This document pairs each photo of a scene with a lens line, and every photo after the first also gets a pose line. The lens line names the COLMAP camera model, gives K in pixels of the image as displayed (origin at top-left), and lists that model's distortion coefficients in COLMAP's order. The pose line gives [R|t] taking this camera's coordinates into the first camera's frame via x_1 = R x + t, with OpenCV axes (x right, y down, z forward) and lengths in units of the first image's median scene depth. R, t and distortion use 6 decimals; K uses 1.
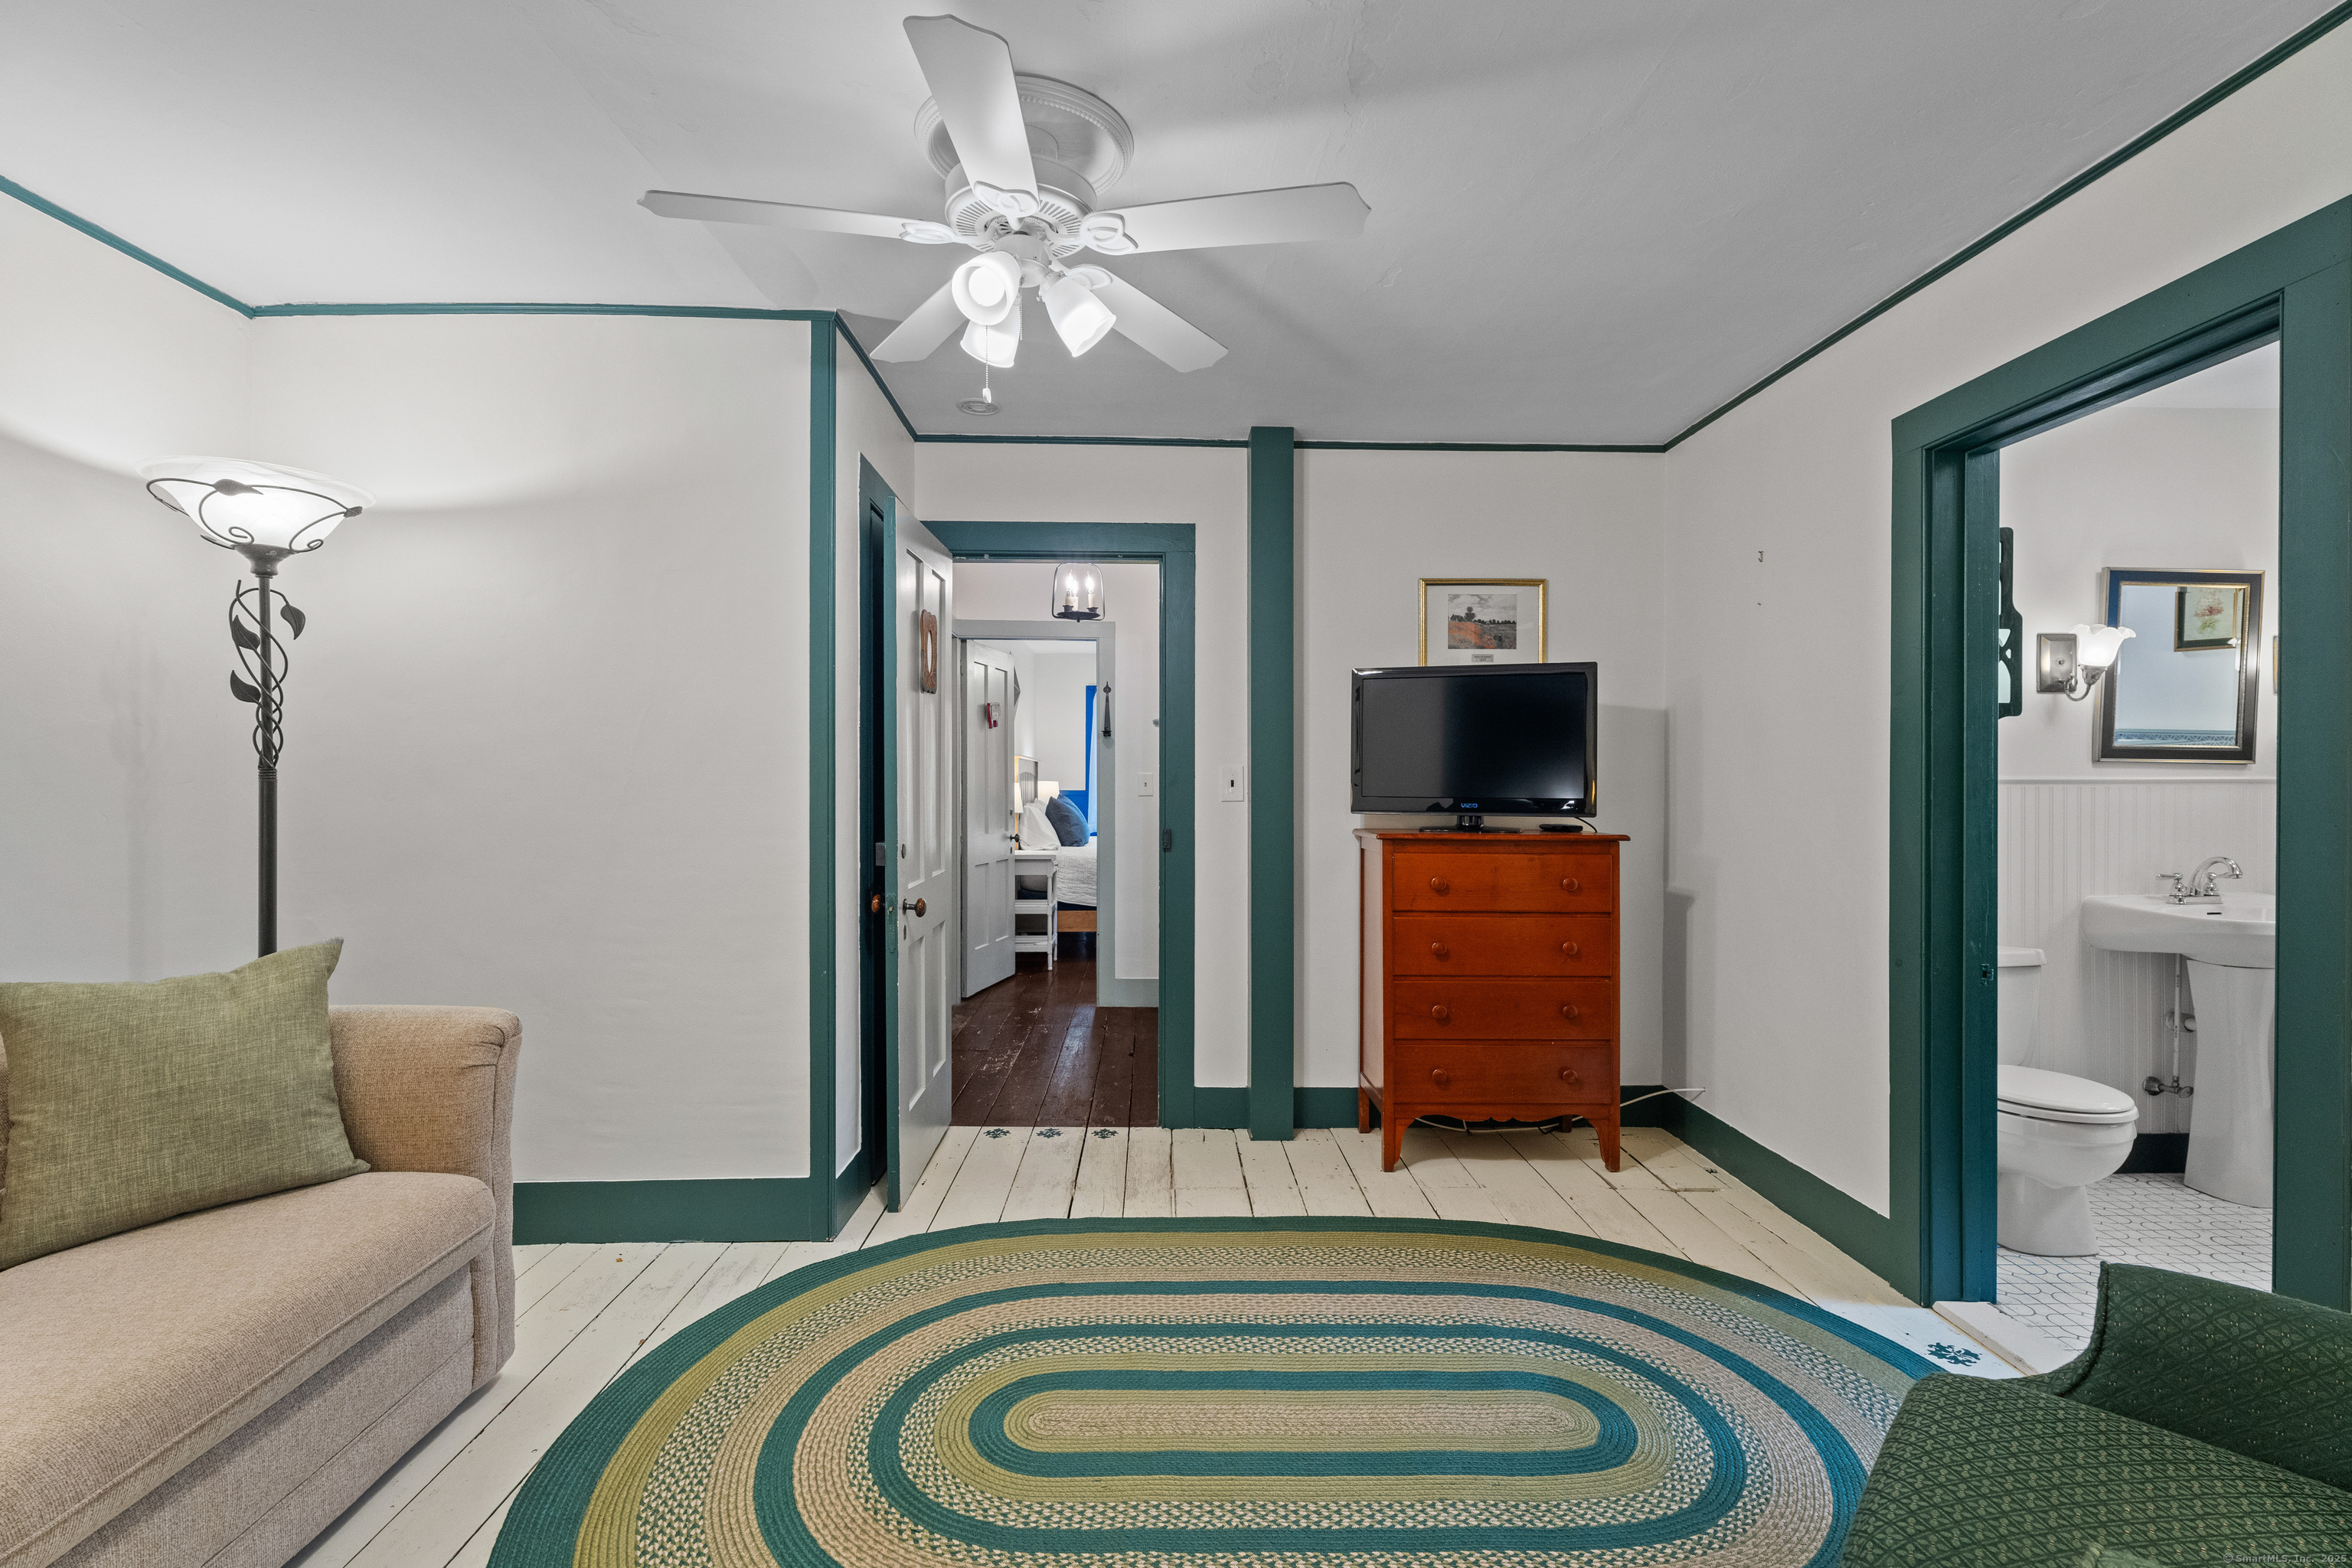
lens RADIAL K [[1068.1, 0, 1176.0], [0, 1068.1, 784.0], [0, 0, 1]] dist [-0.003303, -0.000639]
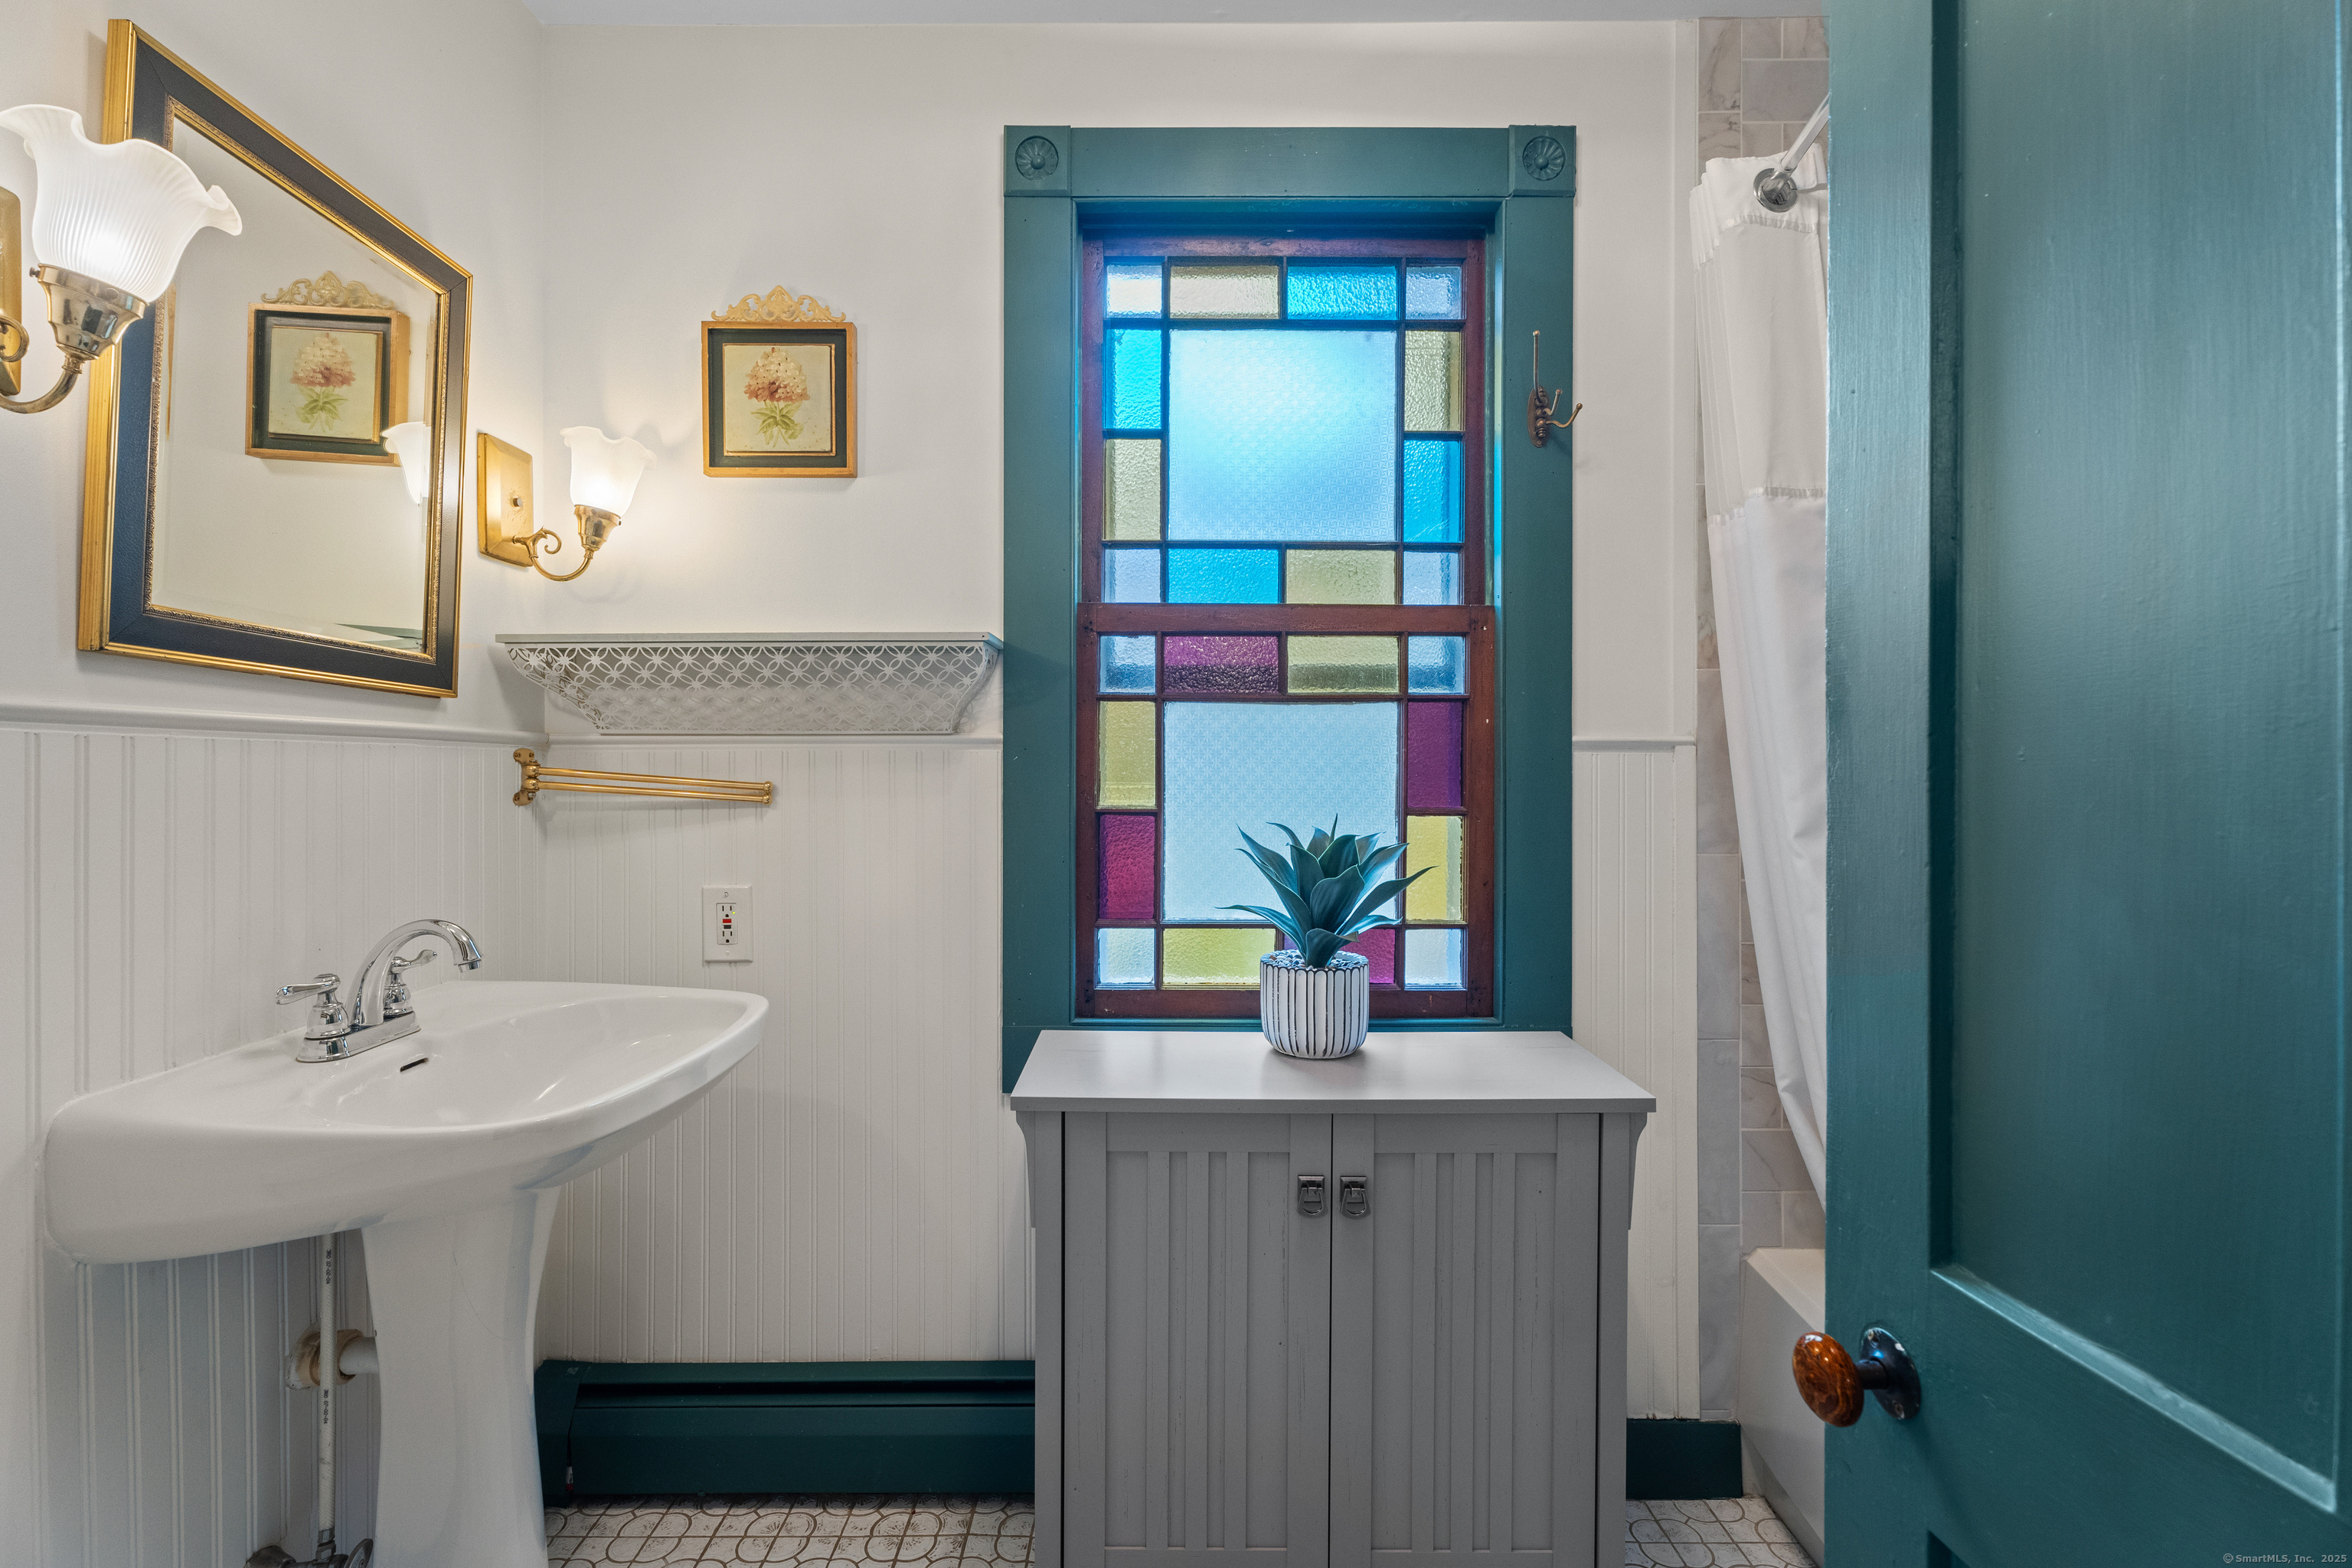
lens RADIAL K [[1049.6, 0, 1176.0], [0, 1049.6, 784.0], [0, 0, 1]] dist [-0.000221, -0.009874]
pose [[0.013123, -0.008944, 0.999874, 0.574832], [0.007822, 0.999930, 0.008842, 0.016303], [-0.999883, 0.007705, 0.013192, 0.689996]]
